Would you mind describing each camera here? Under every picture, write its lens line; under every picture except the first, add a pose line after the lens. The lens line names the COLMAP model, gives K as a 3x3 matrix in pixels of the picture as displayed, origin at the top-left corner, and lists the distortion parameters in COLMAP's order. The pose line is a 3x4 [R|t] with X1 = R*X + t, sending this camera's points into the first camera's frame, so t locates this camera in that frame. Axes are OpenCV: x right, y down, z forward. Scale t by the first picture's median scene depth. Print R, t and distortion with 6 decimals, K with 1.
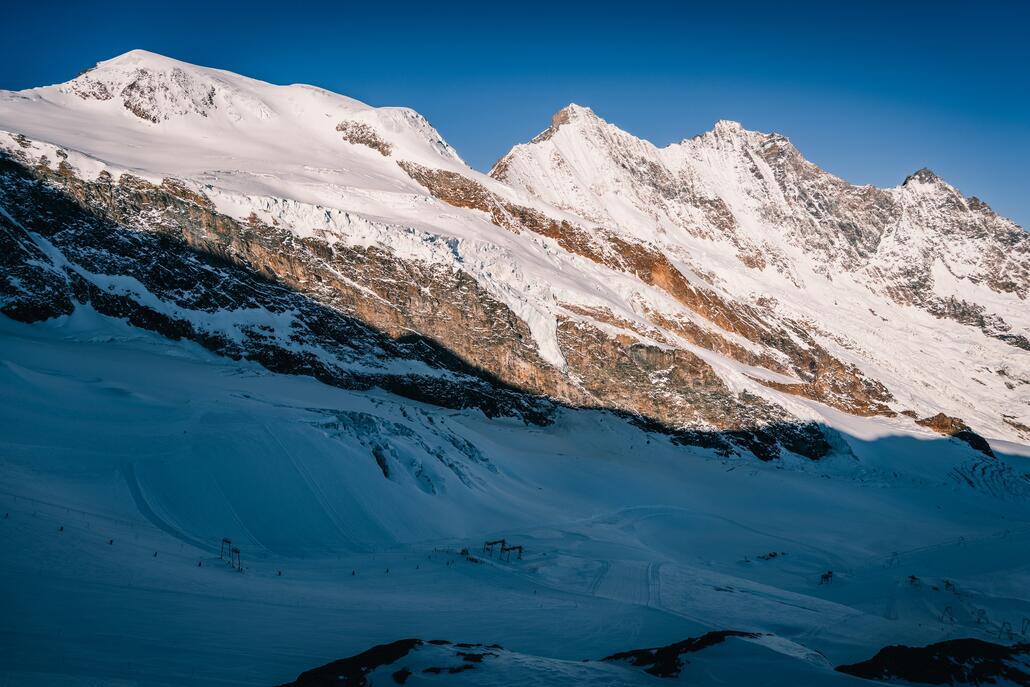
lens RADIAL K [[797.0, 0, 515.0], [0, 797.0, 343.5], [0, 0, 1]] dist [-0.000730, 0.003234]
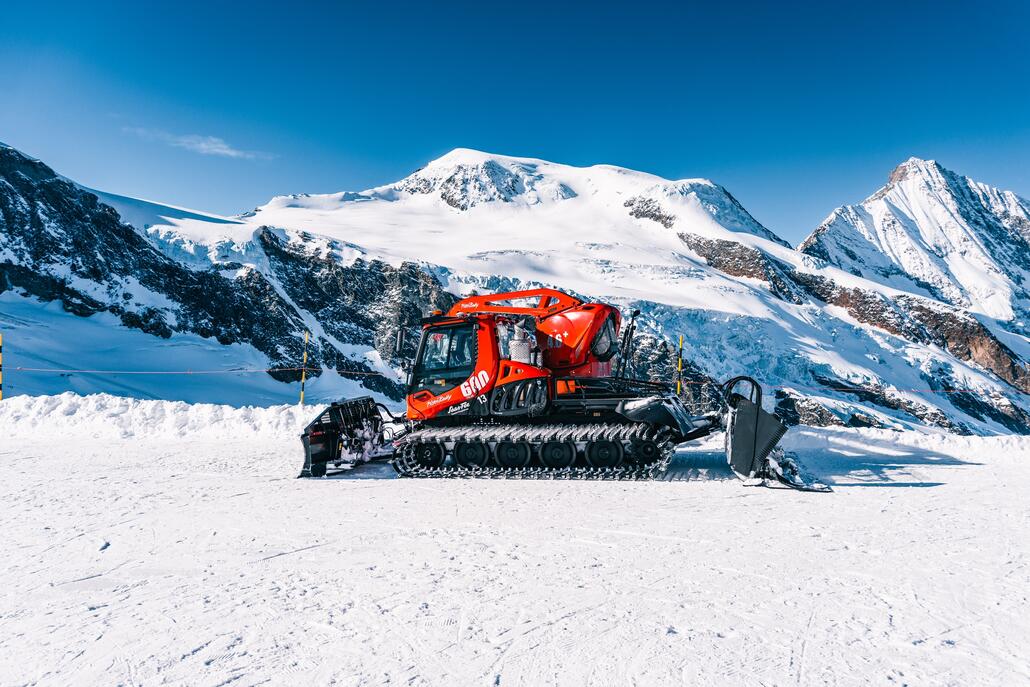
lens RADIAL K [[806.6, 0, 515.0], [0, 806.6, 343.5], [0, 0, 1]] dist [0.007031, 0.003264]
pose [[0.907451, 0.009605, -0.420049, 0.098665], [-0.045459, 0.996114, -0.075428, -0.003295], [0.417692, 0.087542, 0.904361, 0.003548]]
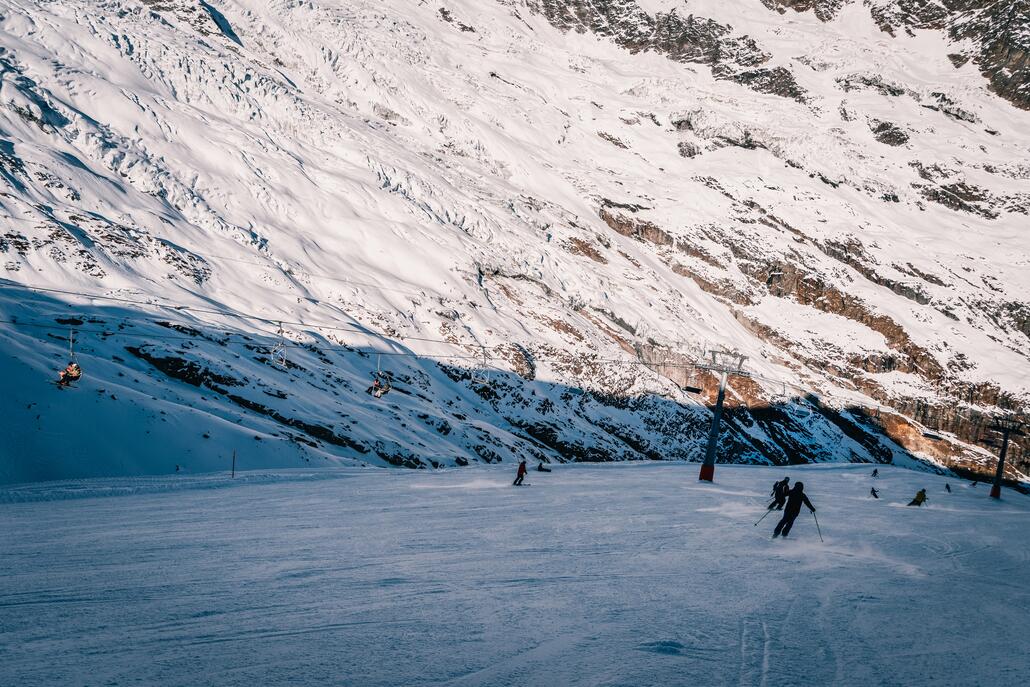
lens RADIAL K [[797.0, 0, 515.0], [0, 797.0, 343.5], [0, 0, 1]] dist [-0.000730, 0.003234]
pose [[0.999992, -0.003309, -0.002066, 0.797252], [0.003475, 0.996219, 0.086809, 0.169382], [0.001771, -0.086815, 0.996223, 0.892058]]
